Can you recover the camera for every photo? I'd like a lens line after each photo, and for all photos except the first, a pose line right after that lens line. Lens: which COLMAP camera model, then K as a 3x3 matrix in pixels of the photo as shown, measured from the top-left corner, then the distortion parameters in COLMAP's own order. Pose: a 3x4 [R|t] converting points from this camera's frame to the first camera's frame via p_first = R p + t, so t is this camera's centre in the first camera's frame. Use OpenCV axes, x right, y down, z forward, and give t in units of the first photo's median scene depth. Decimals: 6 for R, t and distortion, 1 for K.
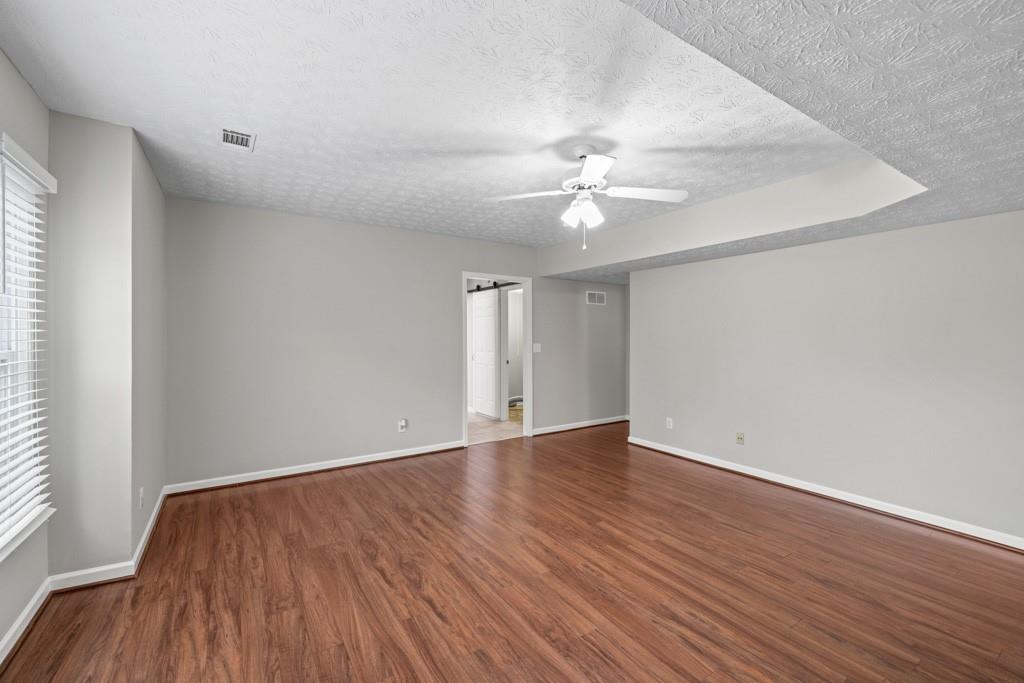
lens RADIAL K [[434.9, 0, 505.8], [0, 434.9, 331.2], [0, 0, 1]] dist [0.000693, 0.000501]
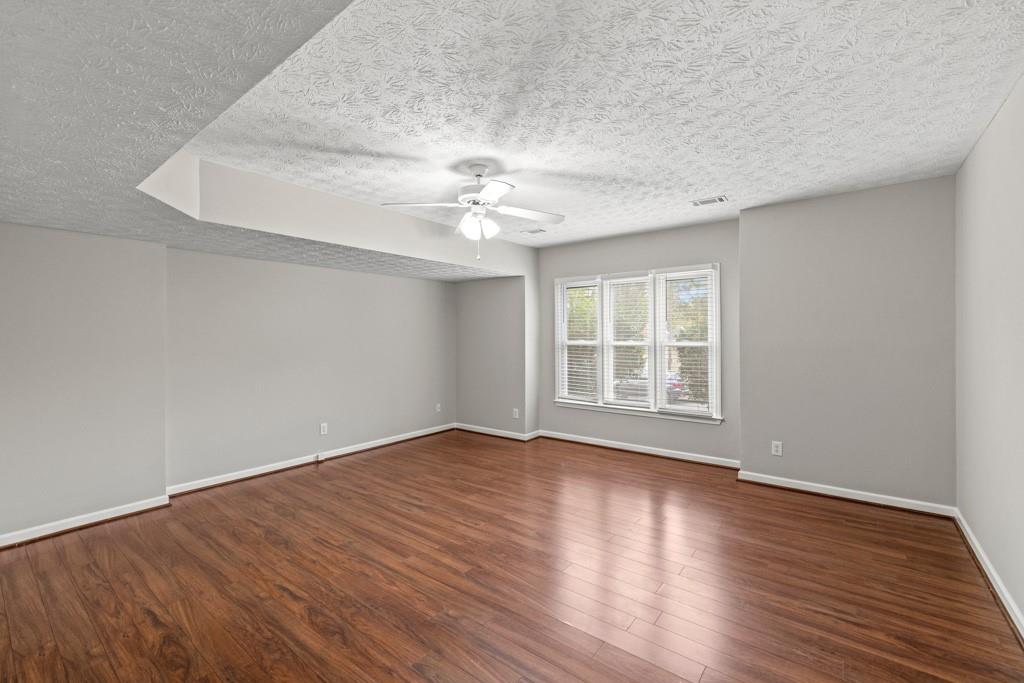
lens RADIAL K [[434.9, 0, 505.8], [0, 434.9, 331.2], [0, 0, 1]] dist [0.000693, 0.000501]
pose [[-0.950295, 0.000639, -0.311350, 0.460898], [0.008050, 0.999714, -0.022518, 0.018443], [0.311246, -0.023905, -0.950029, 2.076472]]
